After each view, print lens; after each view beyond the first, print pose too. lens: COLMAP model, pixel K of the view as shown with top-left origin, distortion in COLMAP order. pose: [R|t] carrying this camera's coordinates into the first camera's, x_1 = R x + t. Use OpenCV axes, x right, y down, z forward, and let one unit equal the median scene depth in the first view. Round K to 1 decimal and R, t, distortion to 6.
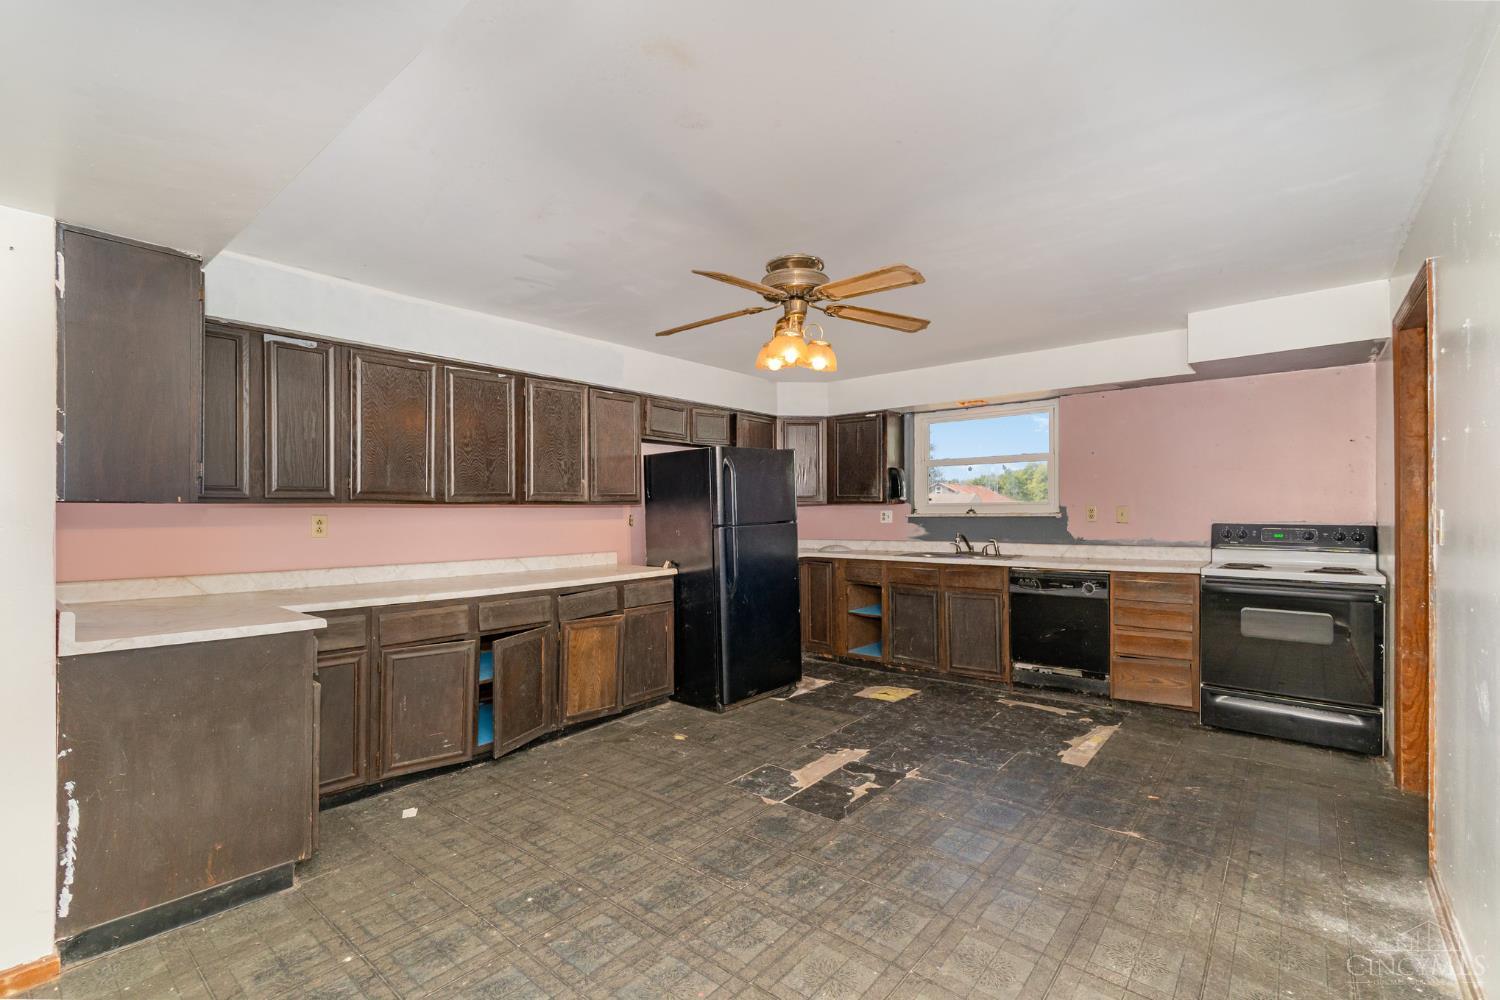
lens RADIAL K [[649.3, 0, 750.9], [0, 649.3, 507.2], [0, 0, 1]] dist [-0.001490, -0.000136]
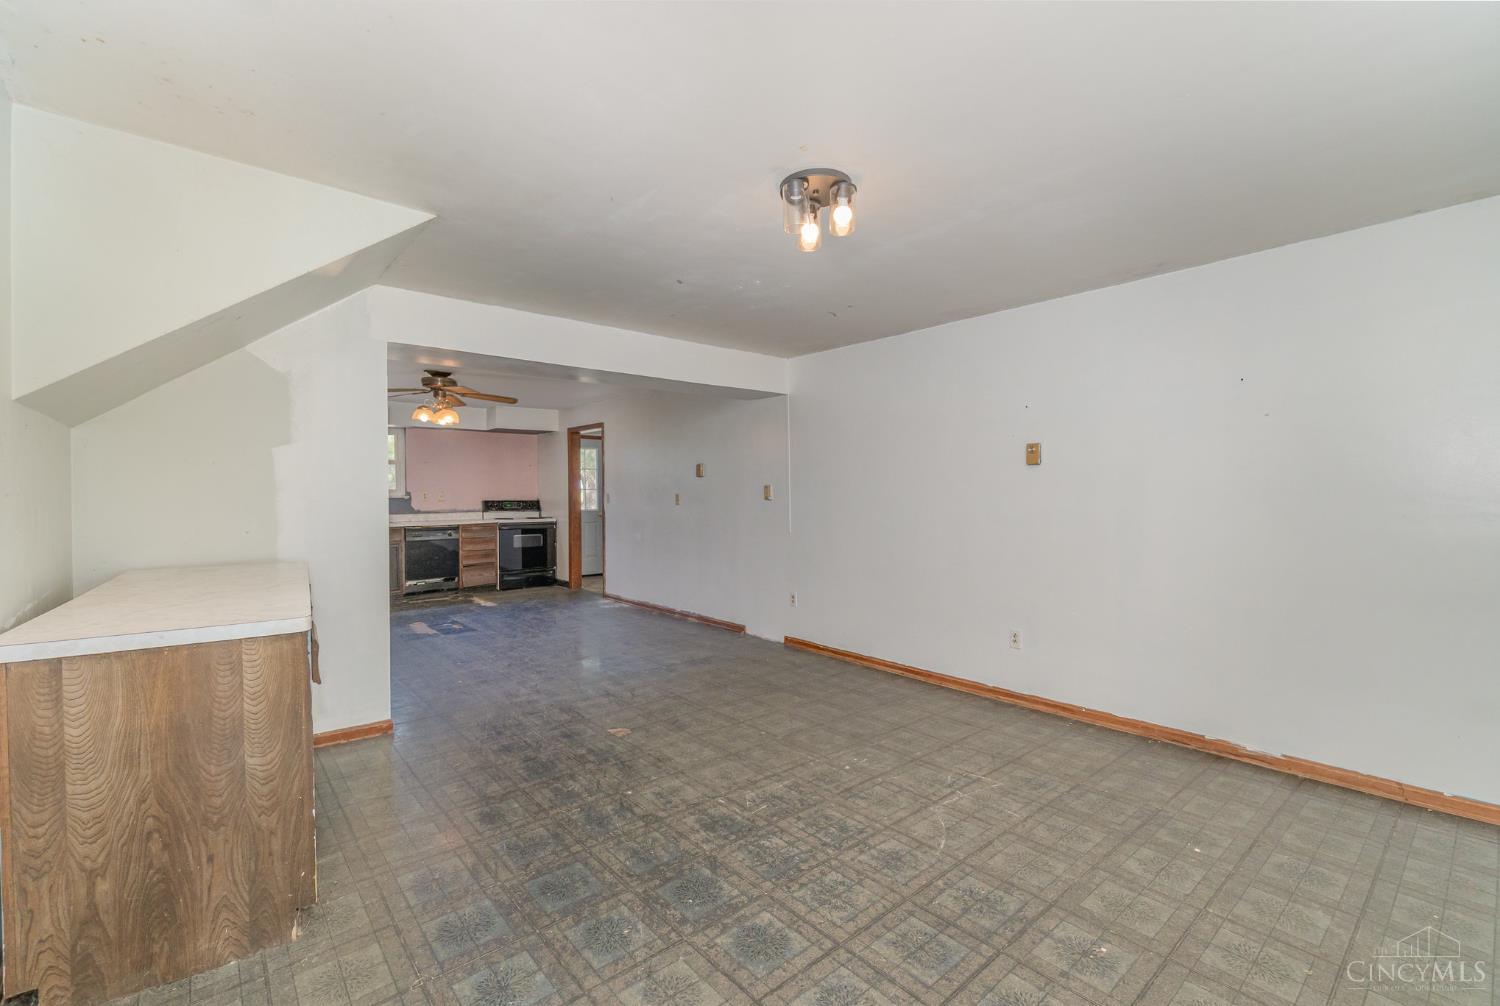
lens RADIAL K [[651.3, 0, 750.8], [0, 651.3, 501.8], [0, 0, 1]] dist [-0.000440, -0.000014]
pose [[0.165167, -0.008268, 0.986231, -1.234519], [0.000971, 0.999966, 0.008221, 0.013467], [-0.986265, -0.000400, 0.165169, -0.209287]]
